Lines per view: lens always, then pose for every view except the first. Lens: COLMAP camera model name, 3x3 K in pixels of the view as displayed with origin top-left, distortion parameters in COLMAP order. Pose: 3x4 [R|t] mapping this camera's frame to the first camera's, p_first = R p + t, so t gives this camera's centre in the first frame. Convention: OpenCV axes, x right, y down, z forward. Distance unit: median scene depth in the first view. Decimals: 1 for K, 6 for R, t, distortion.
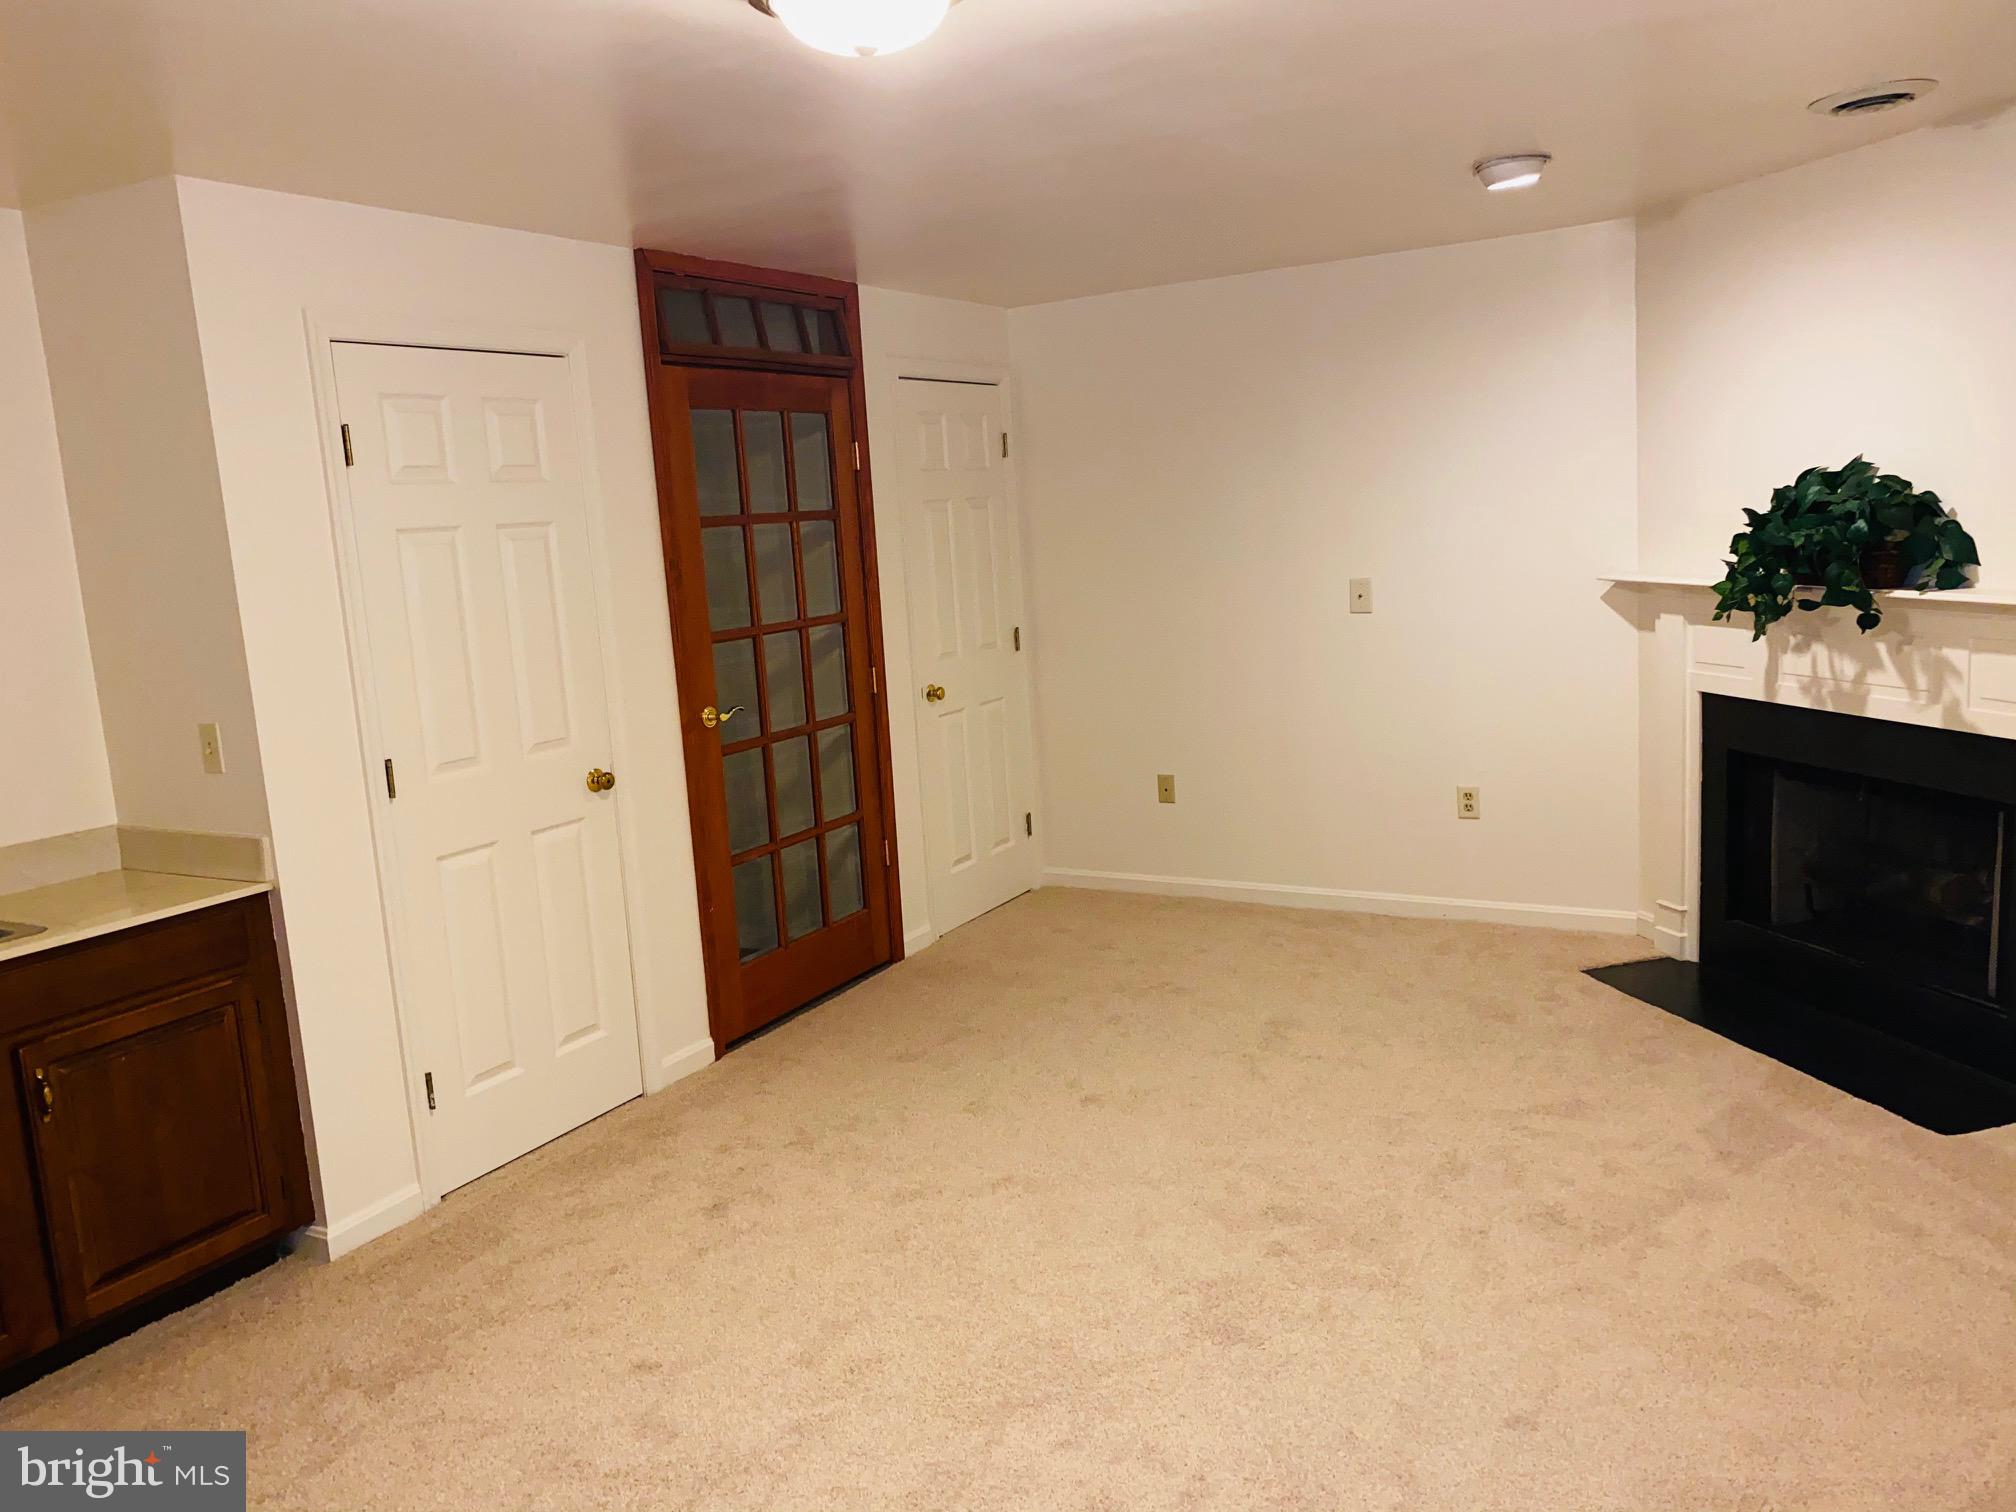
lens RADIAL K [[1533.0, 0, 1006.8], [0, 1533.0, 759.6], [0, 0, 1]] dist [0.063550, -0.076397]
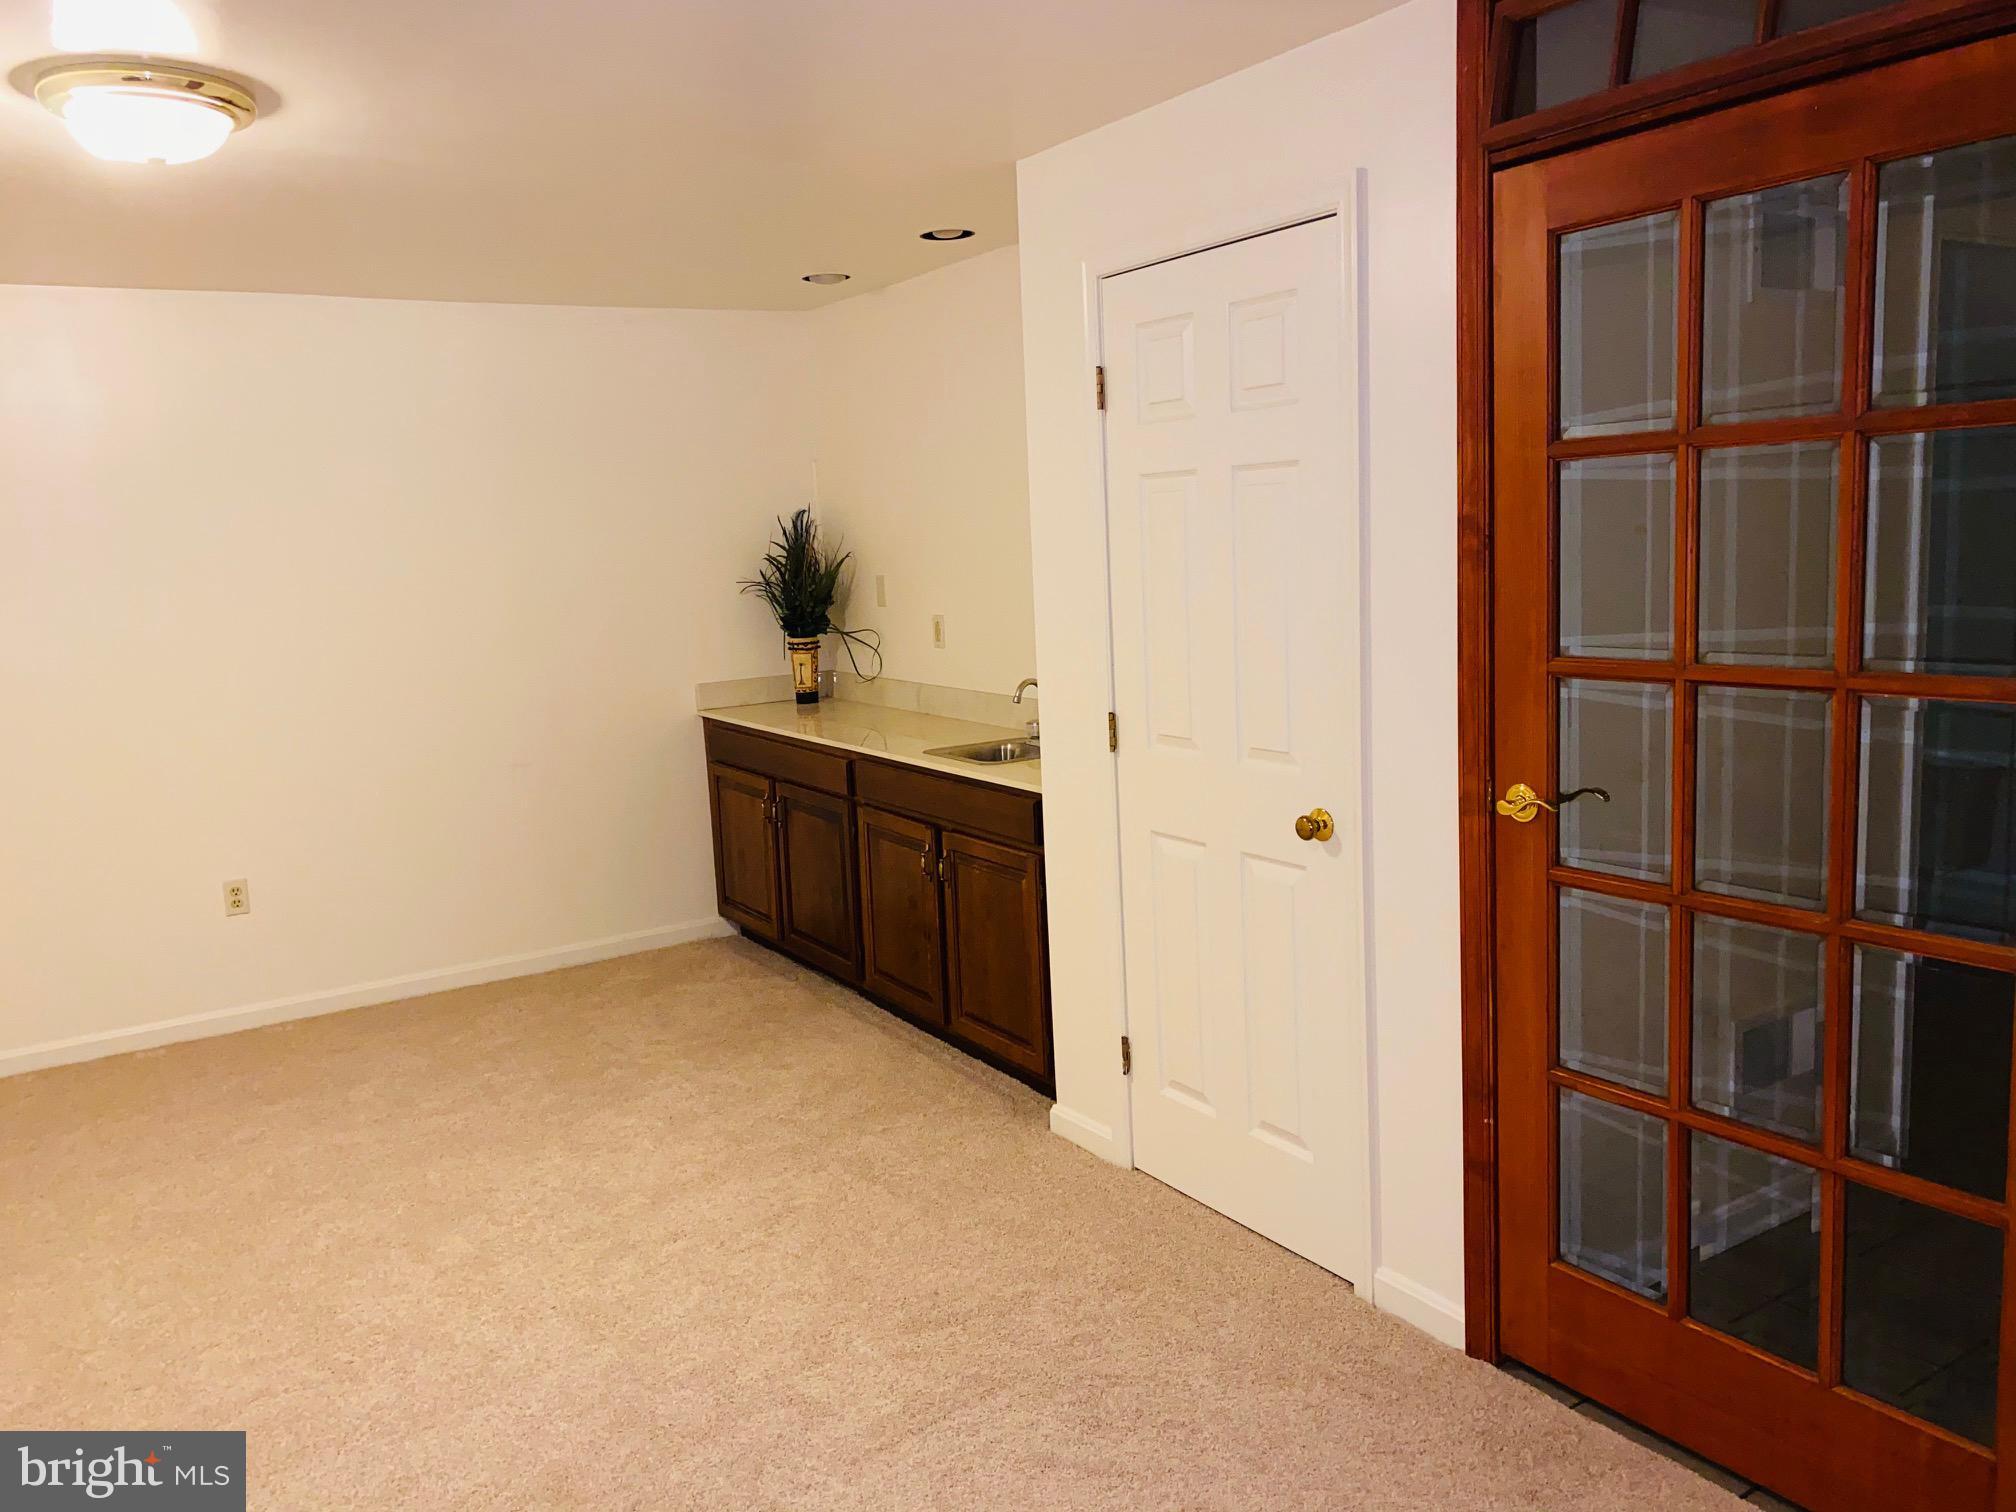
lens RADIAL K [[1533.0, 0, 992.0], [0, 1533.0, 737.8], [0, 0, 1]] dist [0.063550, -0.076397]
pose [[-0.460657, 0.204595, -0.863676, 0.435217], [-0.070045, 0.961656, 0.265165, -0.216614], [0.884810, 0.182646, -0.428662, 1.241207]]
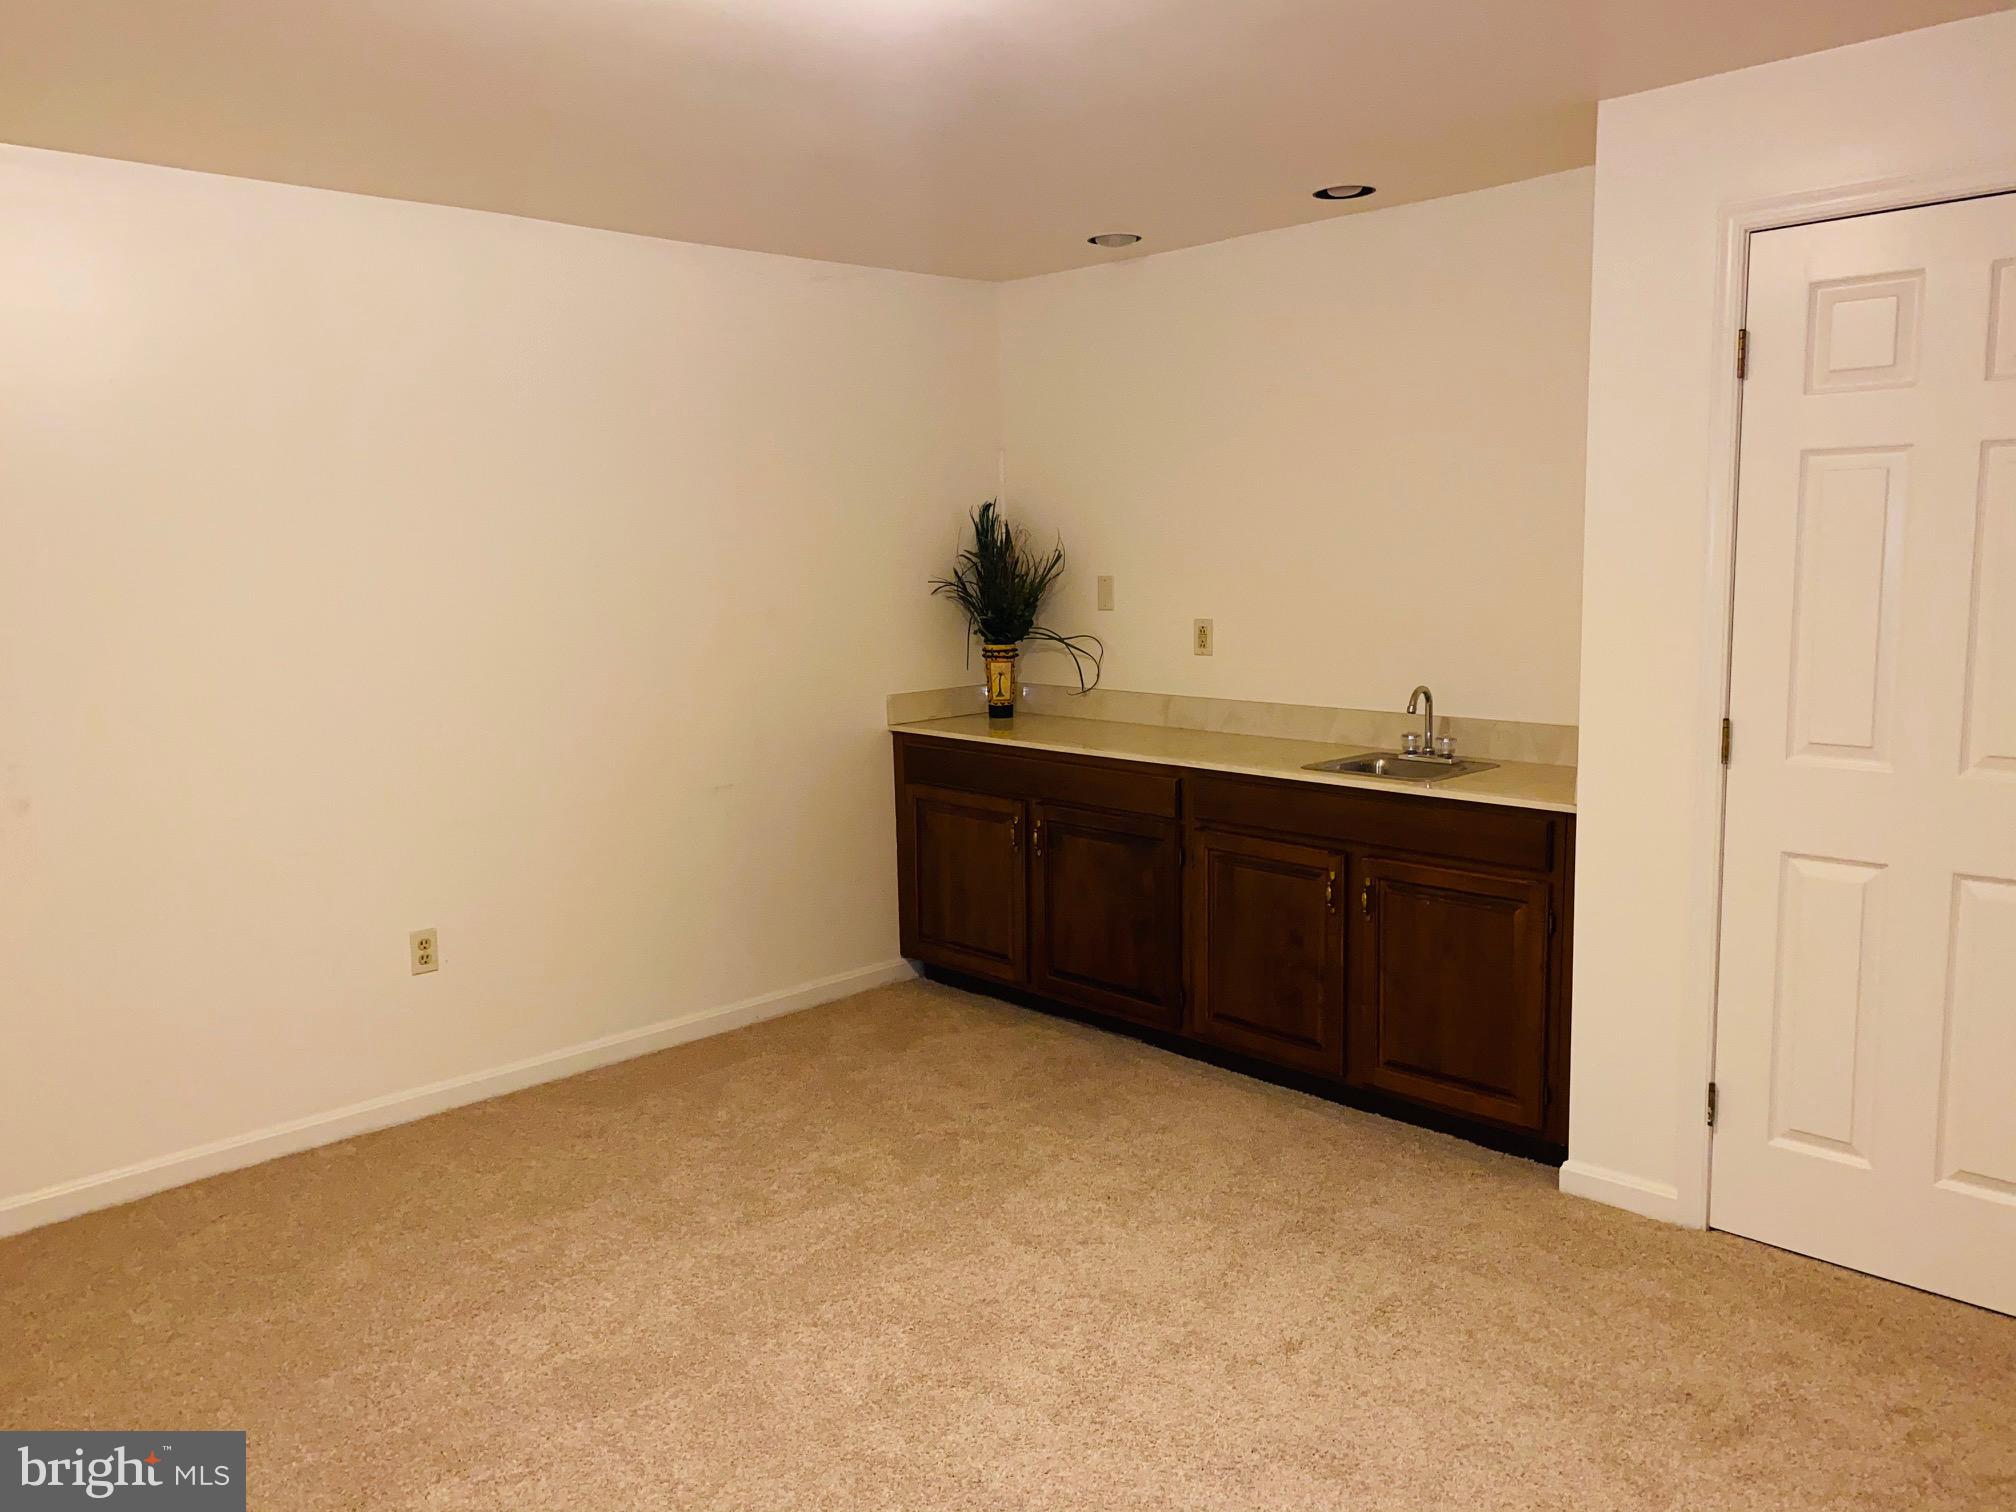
lens RADIAL K [[1533.0, 0, 991.9], [0, 1533.0, 742.1], [0, 0, 1]] dist [0.063550, -0.076397]
pose [[-0.268387, 0.190987, -0.944189, 0.492485], [-0.121779, 0.965559, 0.229925, -0.126383], [0.955583, 0.176691, -0.235885, 0.746948]]
